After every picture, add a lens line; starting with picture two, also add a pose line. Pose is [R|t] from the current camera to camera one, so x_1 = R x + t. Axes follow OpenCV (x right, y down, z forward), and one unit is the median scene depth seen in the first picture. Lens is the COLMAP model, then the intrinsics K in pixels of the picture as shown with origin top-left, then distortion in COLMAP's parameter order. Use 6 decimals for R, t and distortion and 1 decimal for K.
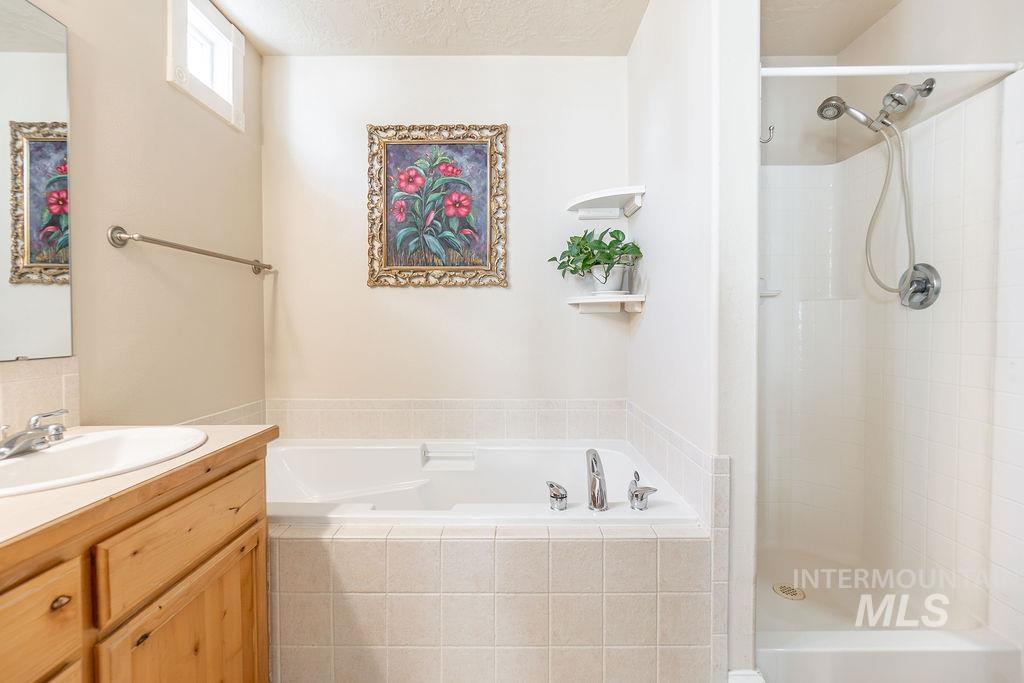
lens RADIAL K [[445.5, 0, 512.8], [0, 445.5, 333.7], [0, 0, 1]] dist [-0.004937, -0.000293]
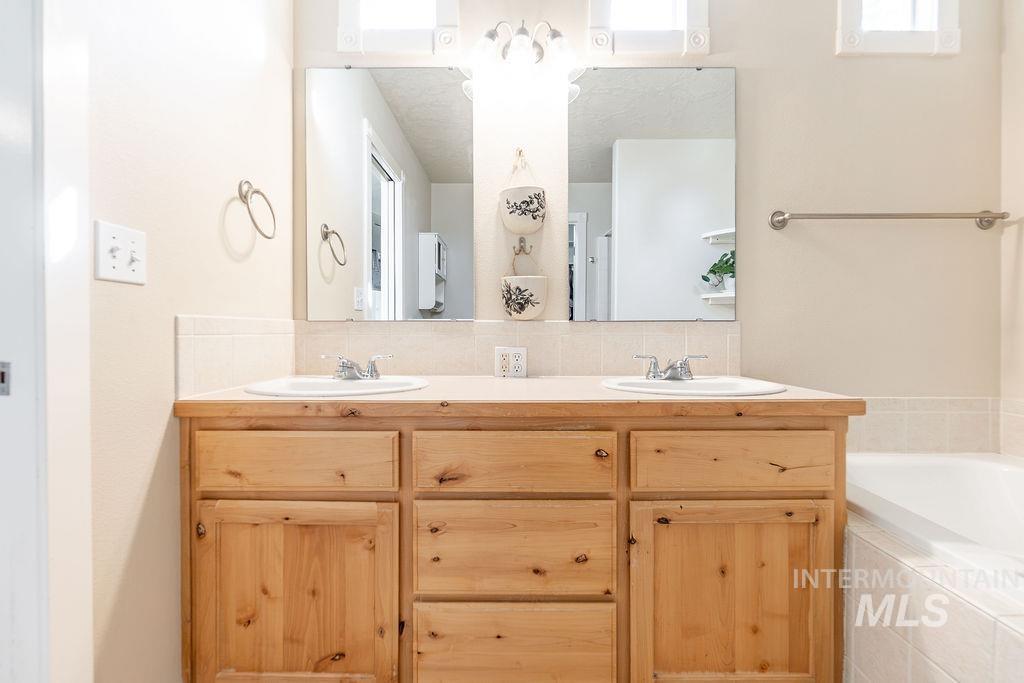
lens RADIAL K [[445.5, 0, 512.8], [0, 445.5, 333.7], [0, 0, 1]] dist [-0.004937, -0.000293]
pose [[0.004113, 0.005434, -0.999977, 0.295704], [-0.017344, 0.999835, 0.005362, 0.091391], [0.999841, 0.017322, 0.004207, 0.347112]]
